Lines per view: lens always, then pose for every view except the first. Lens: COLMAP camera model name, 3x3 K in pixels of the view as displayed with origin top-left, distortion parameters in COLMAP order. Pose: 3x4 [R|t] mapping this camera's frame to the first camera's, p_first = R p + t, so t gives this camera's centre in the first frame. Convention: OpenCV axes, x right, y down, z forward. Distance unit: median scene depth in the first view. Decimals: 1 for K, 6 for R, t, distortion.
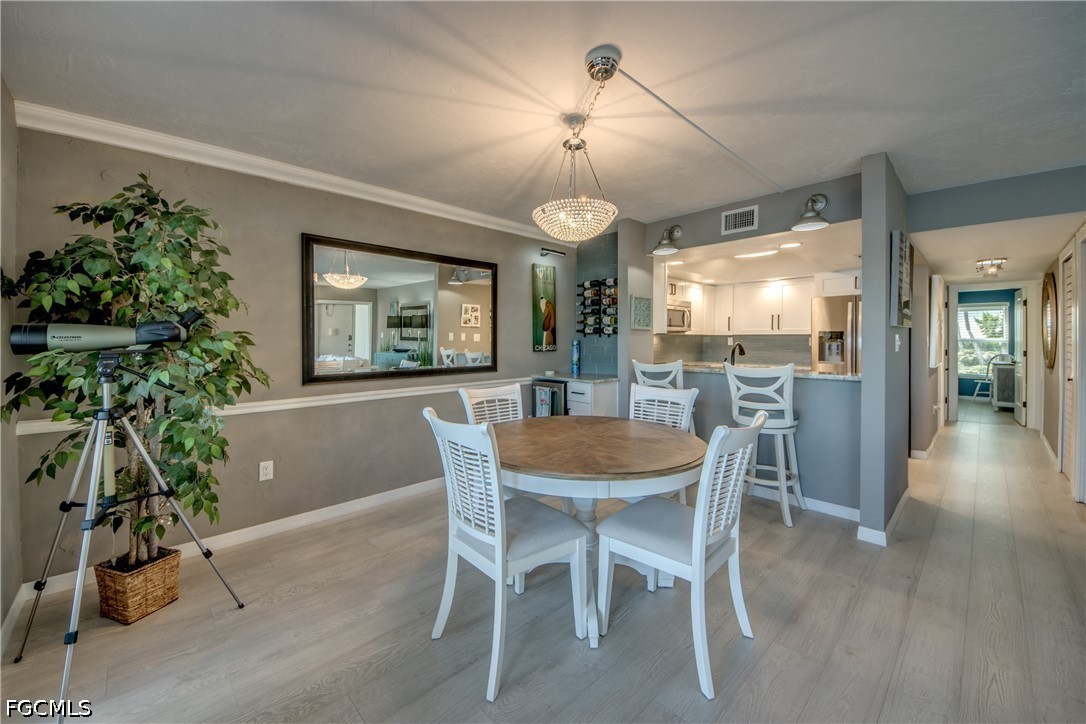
lens RADIAL K [[422.5, 0, 561.0], [0, 422.5, 347.7], [0, 0, 1]] dist [0.007077, -0.009155]
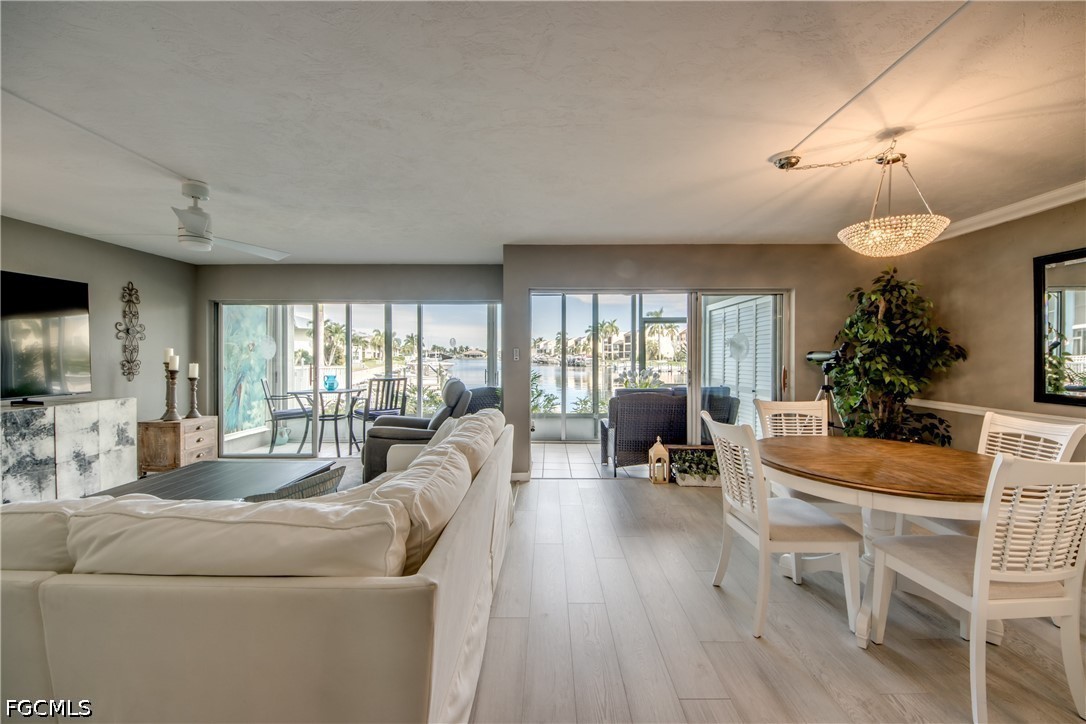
lens RADIAL K [[422.5, 0, 558.6], [0, 422.5, 359.3], [0, 0, 1]] dist [0.007077, -0.009155]
pose [[-0.695894, 0.007693, -0.718104, 0.606920], [-0.014551, 0.999586, 0.024810, -0.015342], [0.717997, 0.027714, -0.695494, 0.540765]]
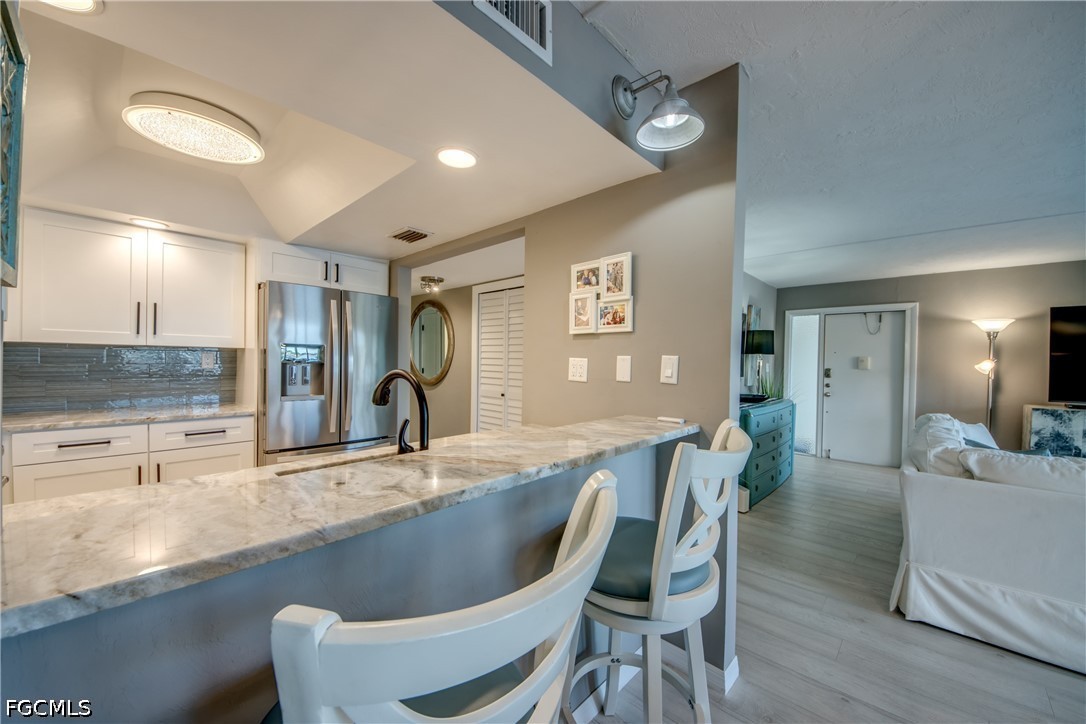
lens RADIAL K [[422.5, 0, 533.5], [0, 422.5, 365.7], [0, 0, 1]] dist [0.007077, -0.009155]
pose [[-0.008017, -0.013196, 0.999881, 0.055155], [0.002969, 0.999908, 0.013220, -0.018208], [-0.999963, 0.003074, -0.007977, 0.739985]]
